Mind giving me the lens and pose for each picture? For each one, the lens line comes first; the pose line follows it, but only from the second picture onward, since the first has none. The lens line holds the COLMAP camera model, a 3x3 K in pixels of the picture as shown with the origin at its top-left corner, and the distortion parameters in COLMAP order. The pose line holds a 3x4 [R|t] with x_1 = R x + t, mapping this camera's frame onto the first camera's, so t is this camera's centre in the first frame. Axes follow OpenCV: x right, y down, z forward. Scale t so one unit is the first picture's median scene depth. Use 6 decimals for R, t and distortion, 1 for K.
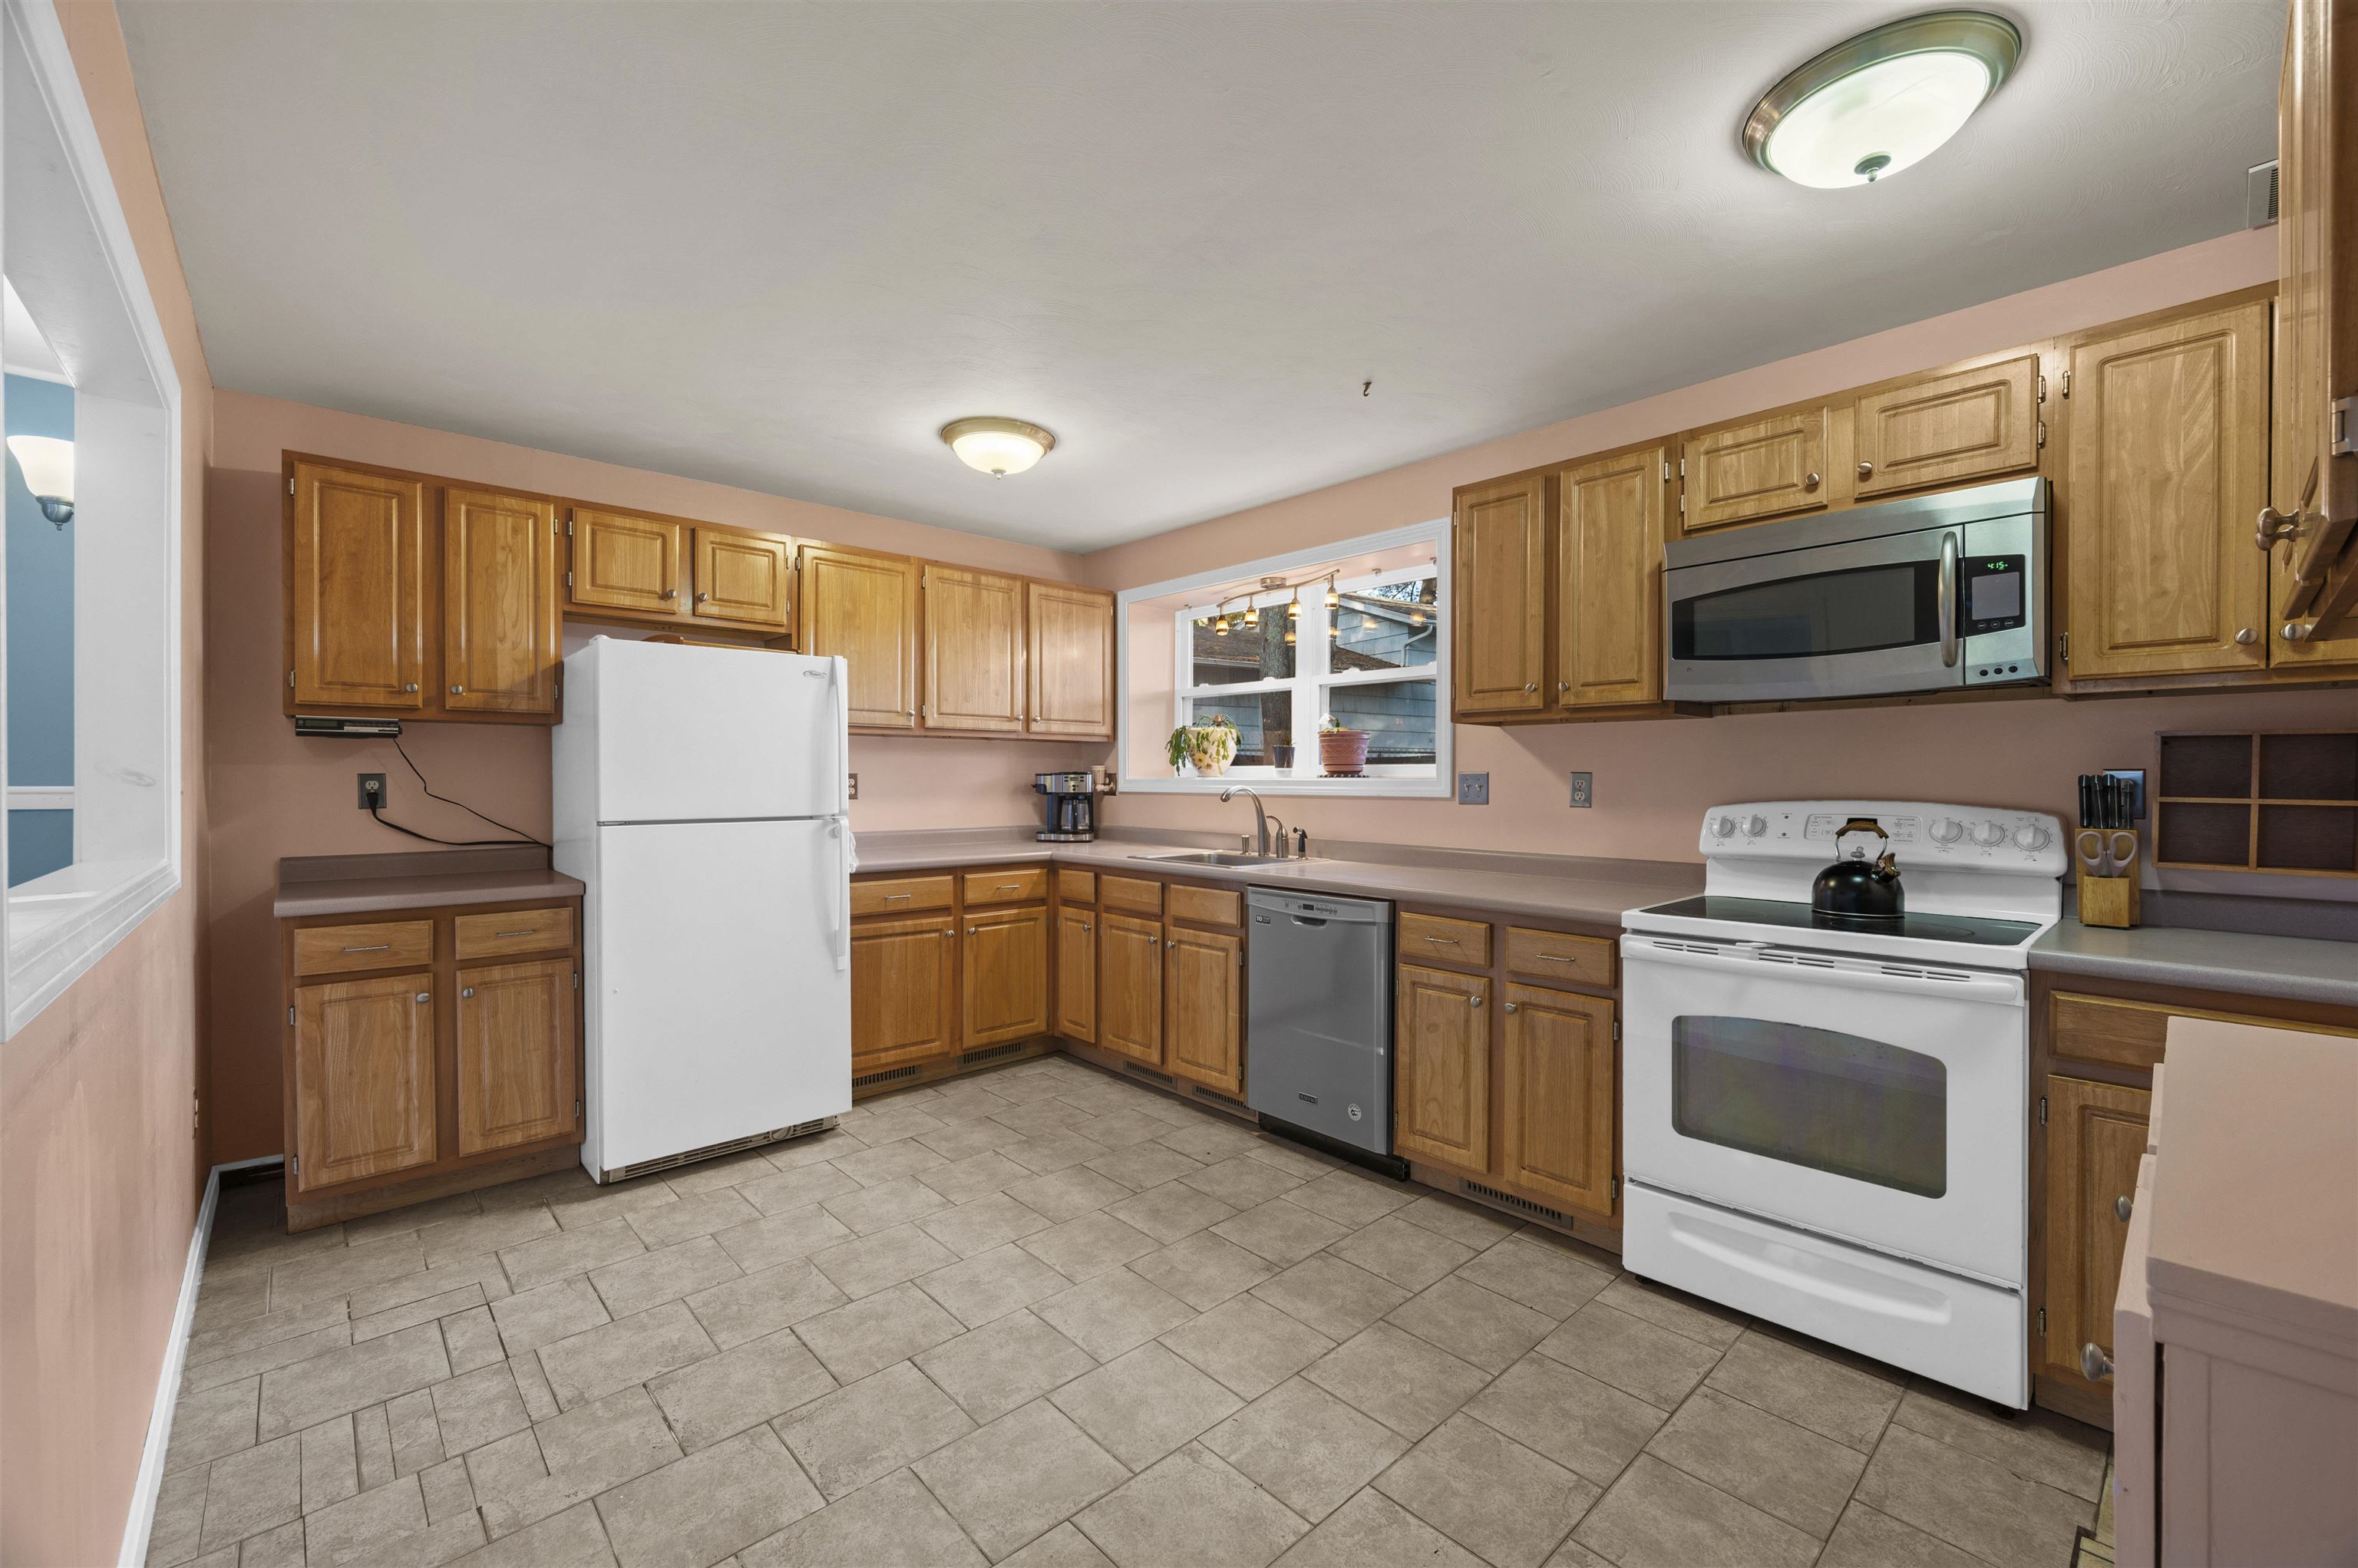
lens RADIAL K [[957.0, 0, 1179.0], [0, 957.0, 784.0], [0, 0, 1]] dist [-0.000557, -0.000188]
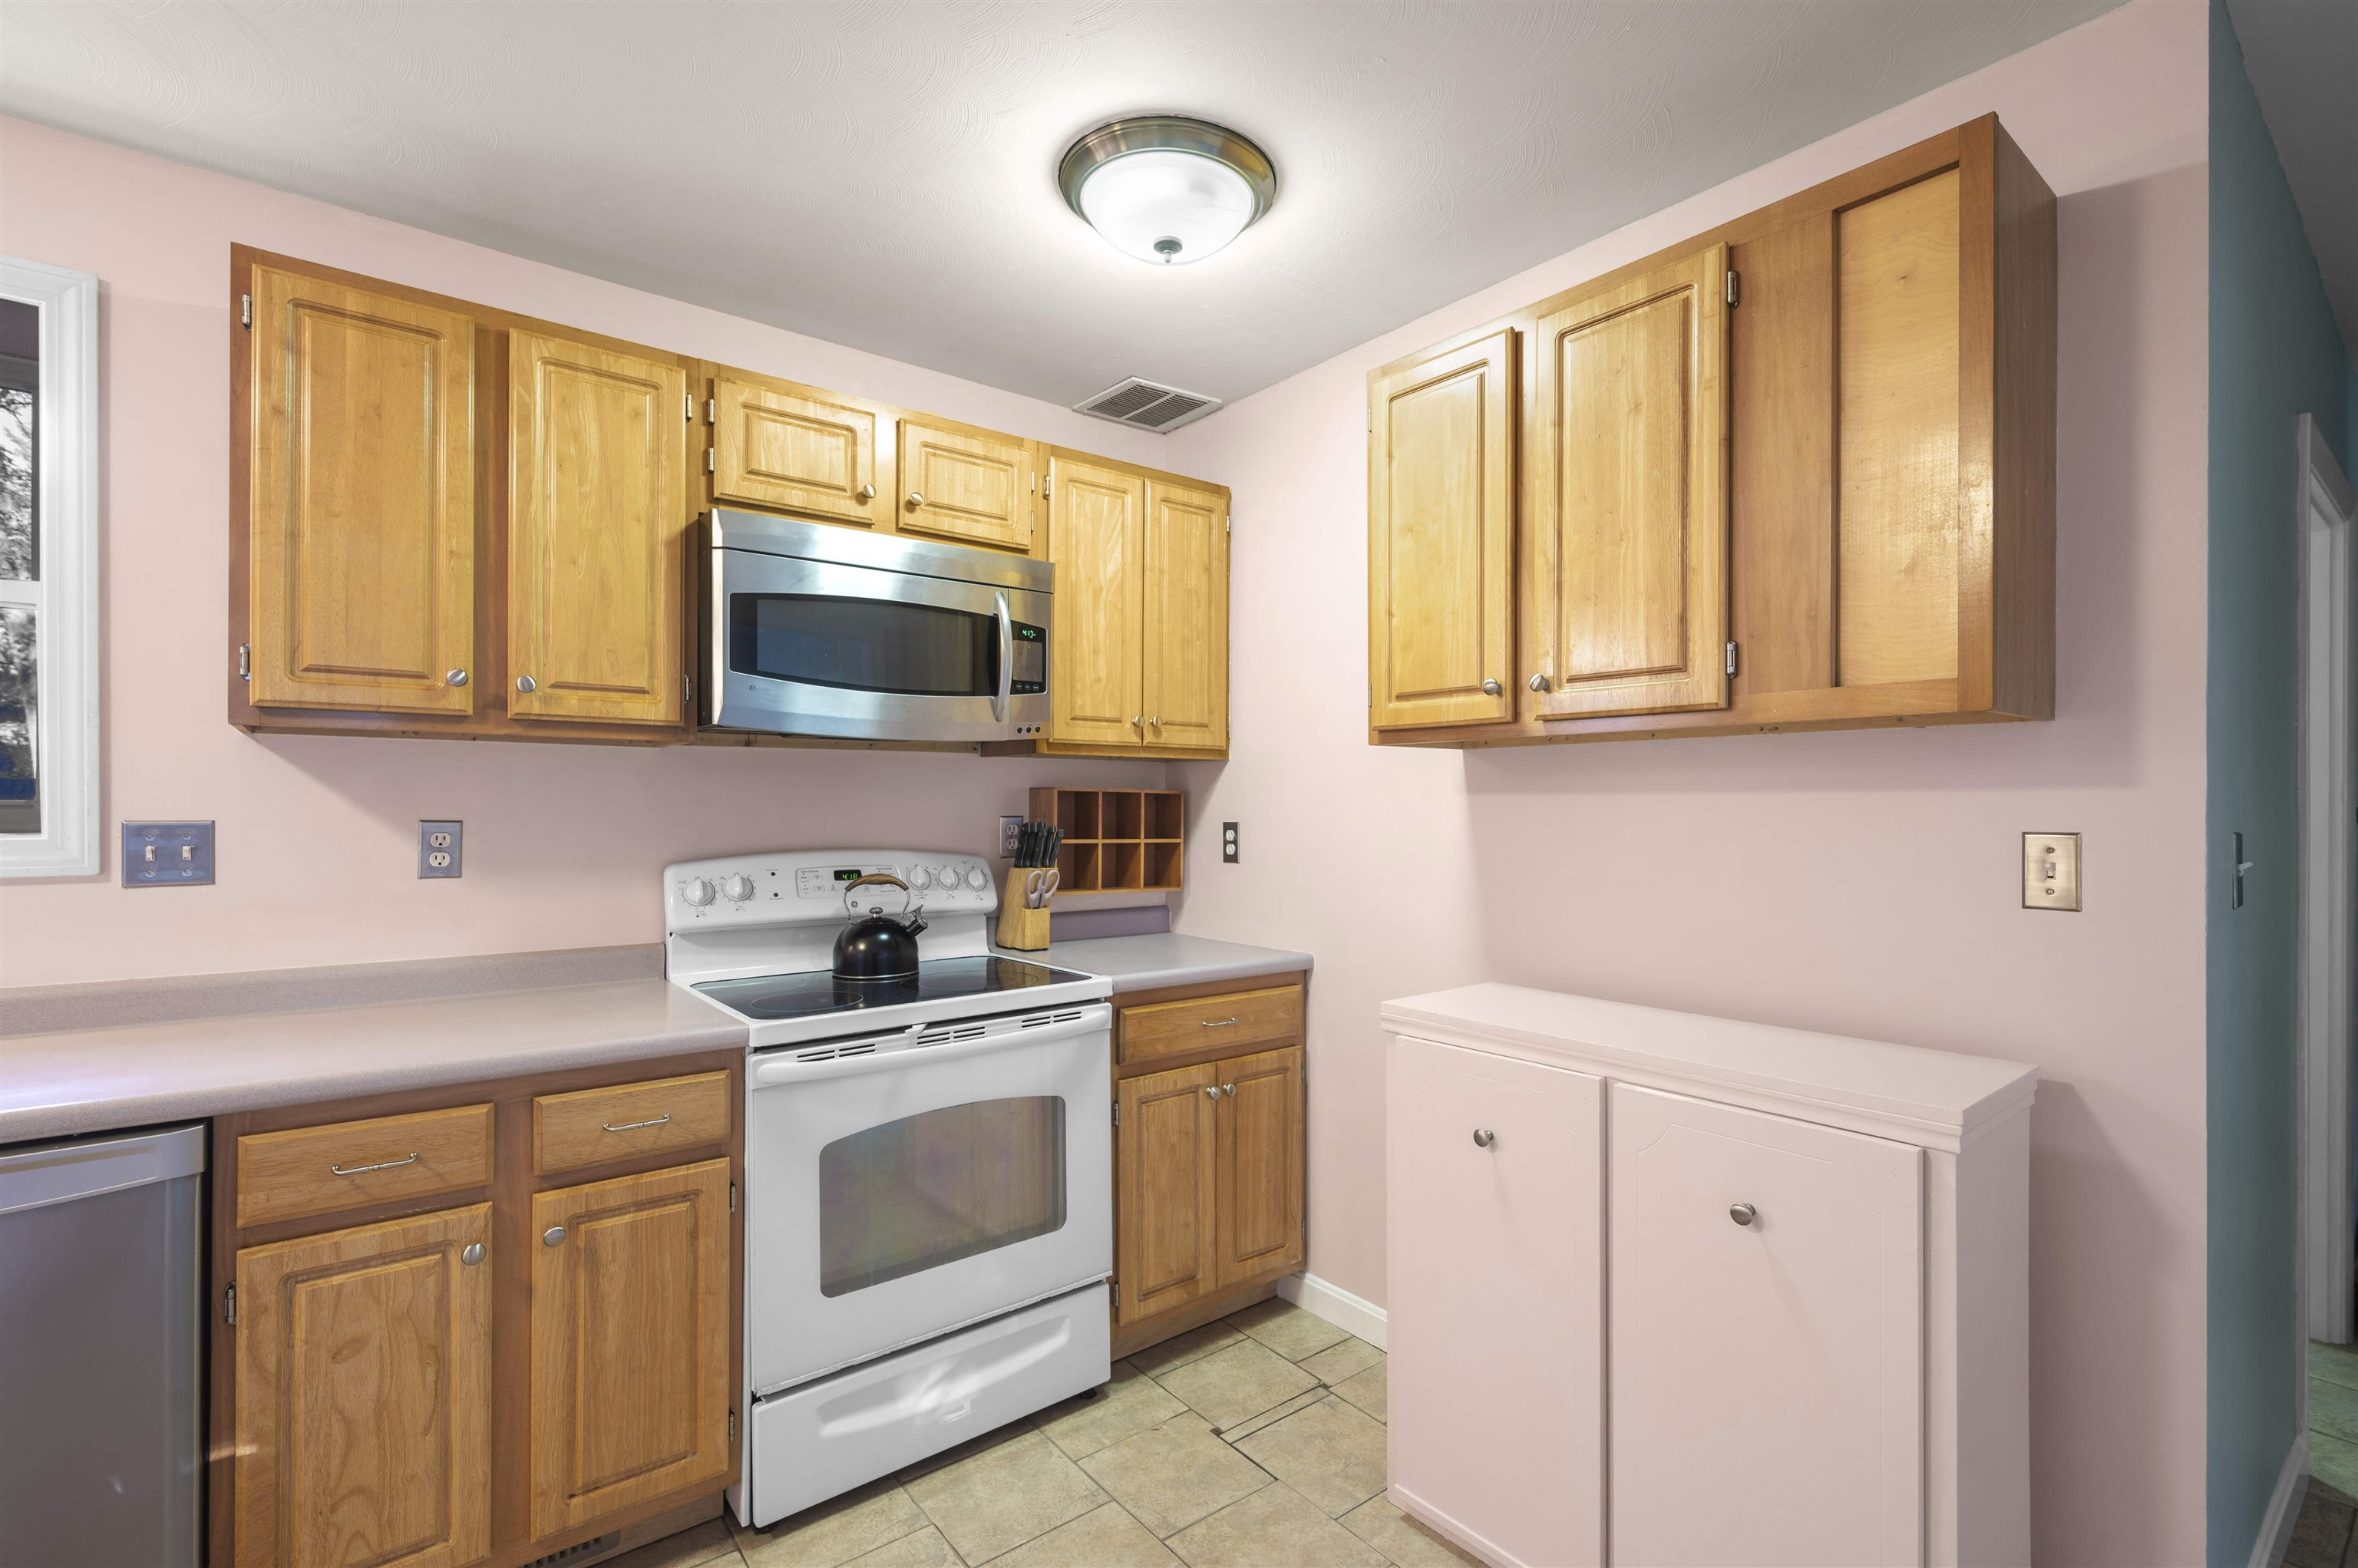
lens RADIAL K [[1074.7, 0, 1226.1], [0, 1074.7, 804.6], [0, 0, 1]] dist [-0.001711, -0.000041]
pose [[0.051913, -0.002897, 0.998647, -0.252242], [0.001367, 0.999995, 0.002830, -0.025201], [-0.998651, 0.001218, 0.051916, 0.499878]]
